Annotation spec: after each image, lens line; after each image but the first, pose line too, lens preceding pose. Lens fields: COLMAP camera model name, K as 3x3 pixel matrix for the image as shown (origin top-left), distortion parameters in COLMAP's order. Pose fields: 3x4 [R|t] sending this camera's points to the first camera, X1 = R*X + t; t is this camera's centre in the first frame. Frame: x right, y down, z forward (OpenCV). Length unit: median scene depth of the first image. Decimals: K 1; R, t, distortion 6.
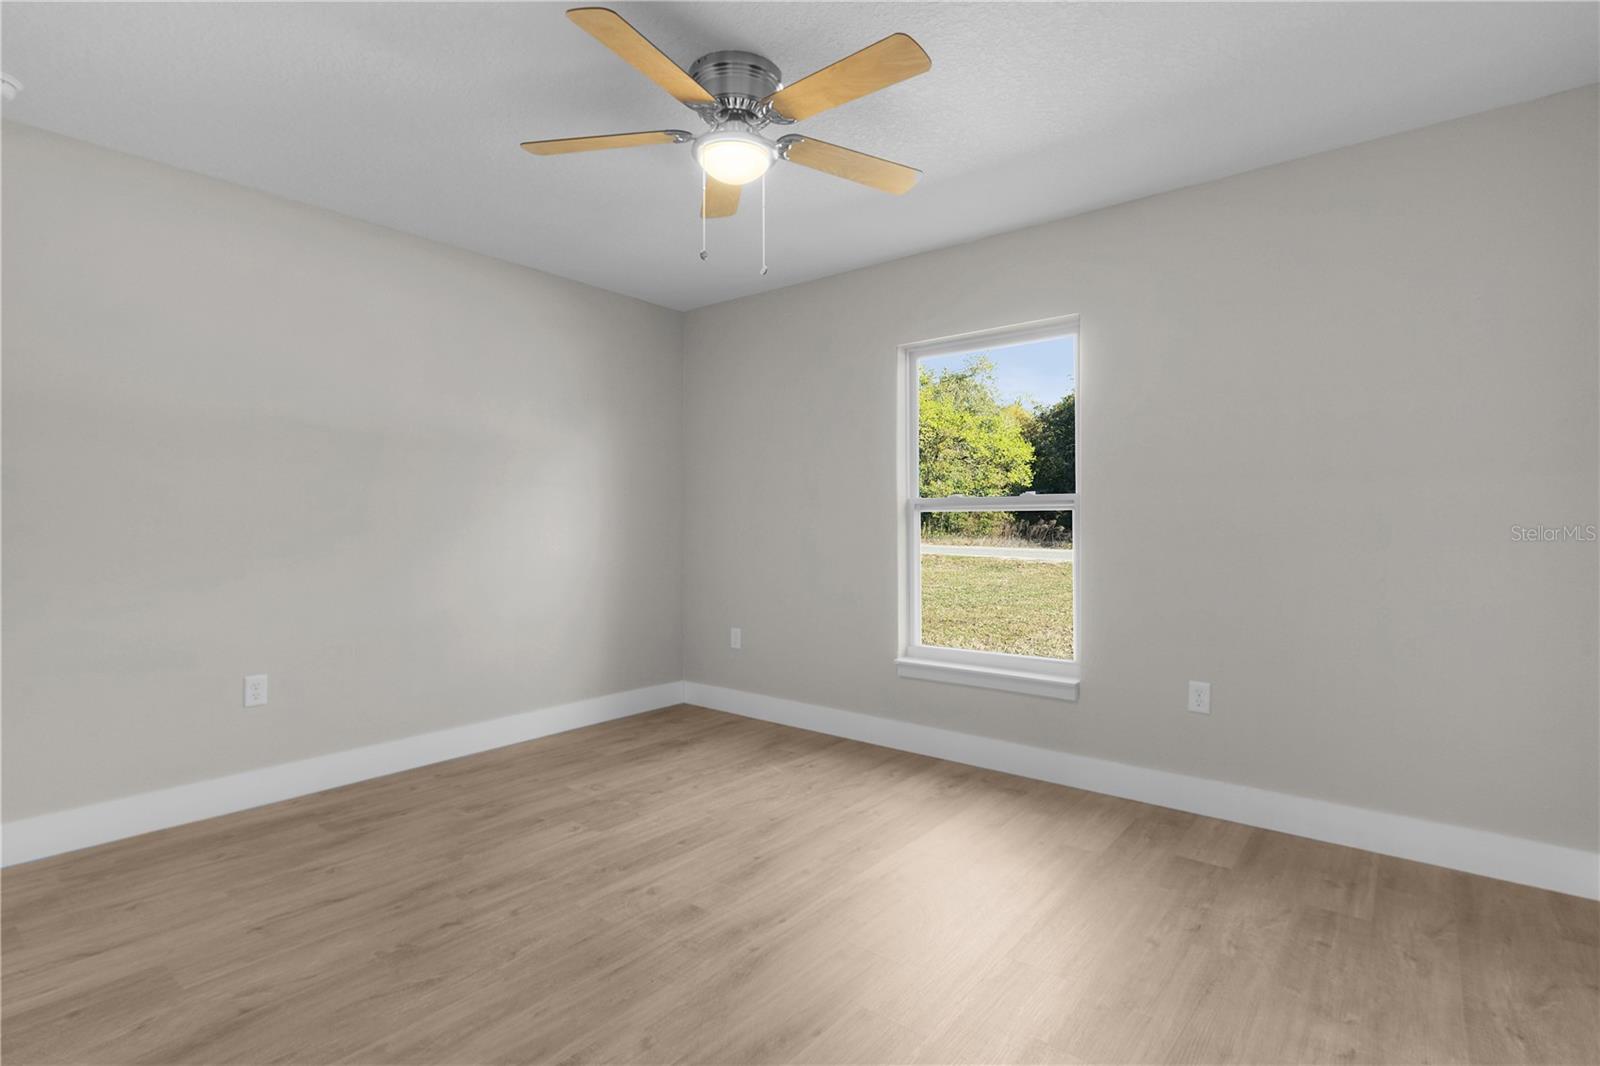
lens RADIAL K [[768.5, 0, 789.3], [0, 768.5, 528.7], [0, 0, 1]] dist [0.004331, 0.001122]
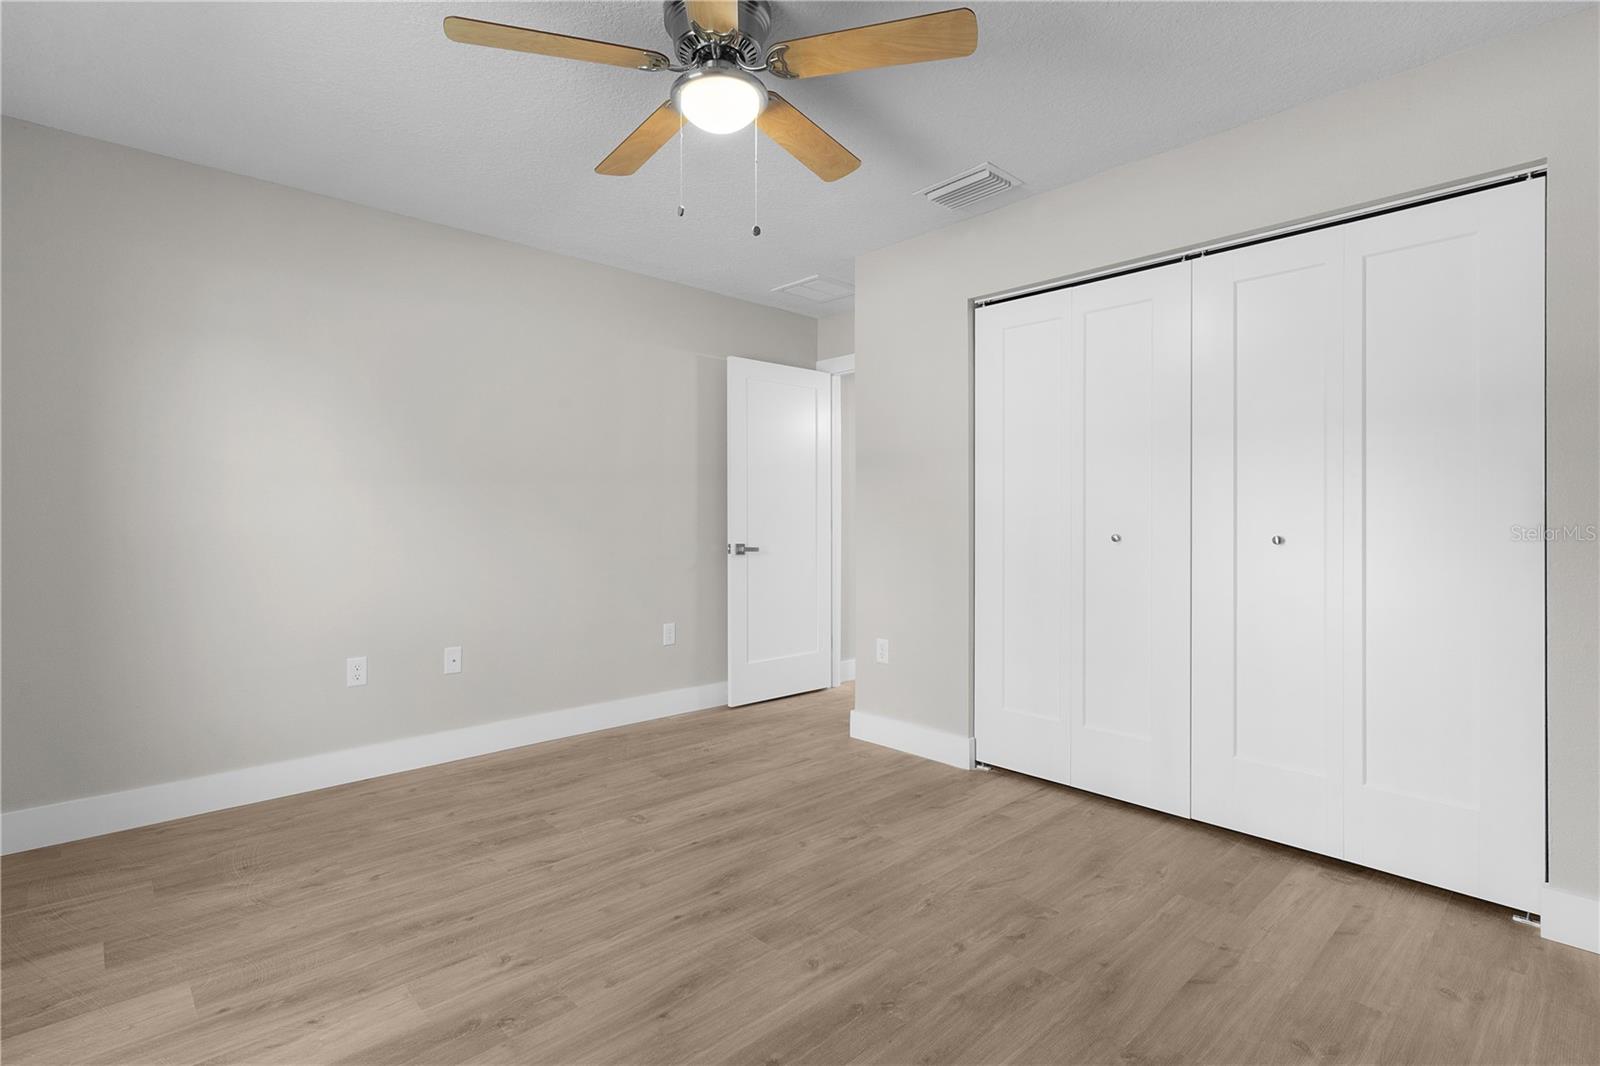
lens RADIAL K [[768.5, 0, 789.3], [0, 768.5, 528.7], [0, 0, 1]] dist [0.004331, 0.001122]
pose [[-0.989744, -0.005227, 0.142757, -0.293162], [-0.001440, 0.999645, 0.026620, -0.016749], [-0.142845, 0.026142, -0.989400, 1.965226]]
